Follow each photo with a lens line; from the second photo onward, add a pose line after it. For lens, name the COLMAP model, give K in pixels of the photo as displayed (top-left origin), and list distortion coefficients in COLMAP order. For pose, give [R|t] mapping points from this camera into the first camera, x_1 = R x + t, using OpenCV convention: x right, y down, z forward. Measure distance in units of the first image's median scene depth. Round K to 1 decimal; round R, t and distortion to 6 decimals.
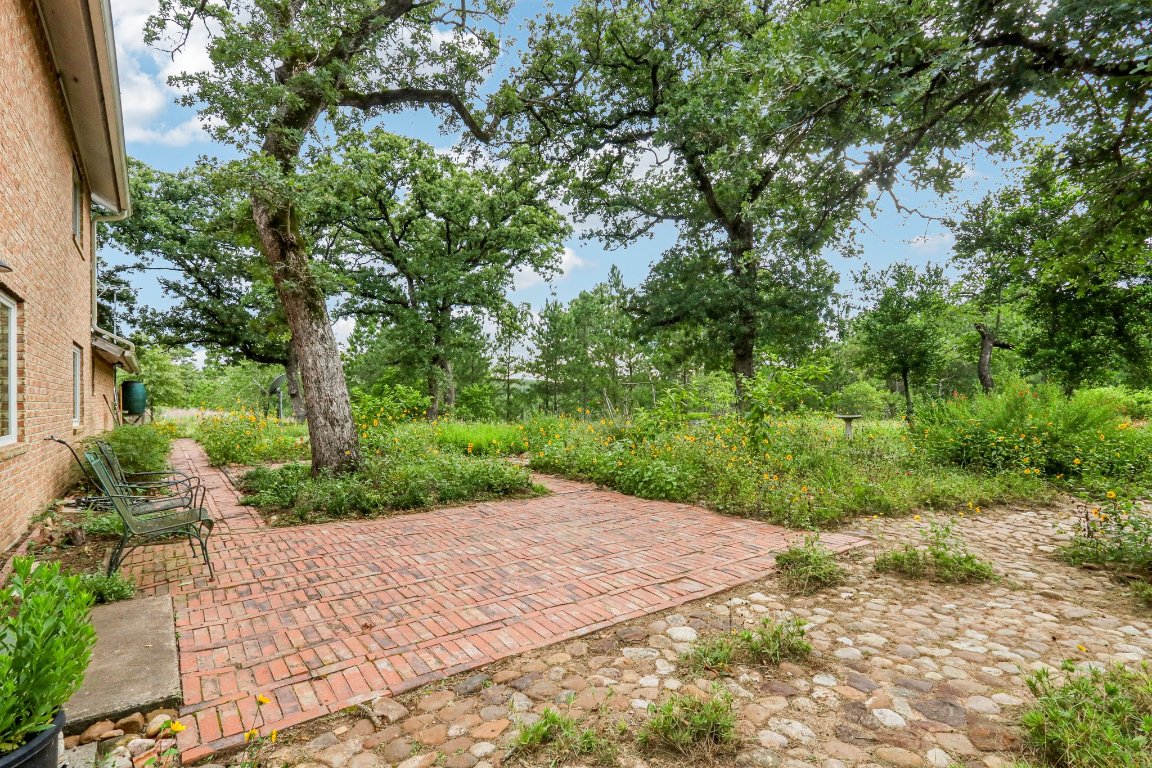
lens RADIAL K [[548.0, 0, 576.0], [0, 548.0, 387.8], [0, 0, 1]] dist [-0.002066, -0.000155]
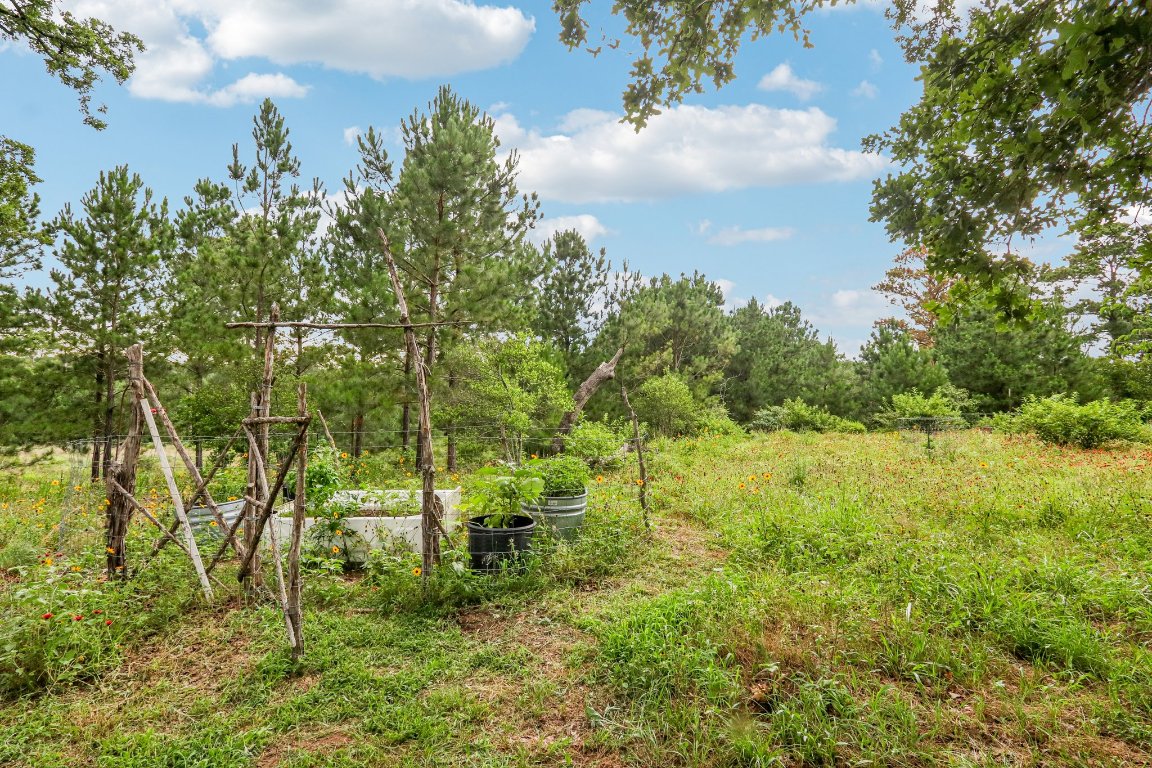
lens RADIAL K [[548.0, 0, 575.8], [0, 548.0, 382.7], [0, 0, 1]] dist [-0.002066, -0.000155]
pose [[0.839094, 0.000316, 0.543986, 0.030075], [-0.008509, 0.999885, 0.012544, 0.009997], [-0.543920, -0.015154, 0.839001, 0.376408]]
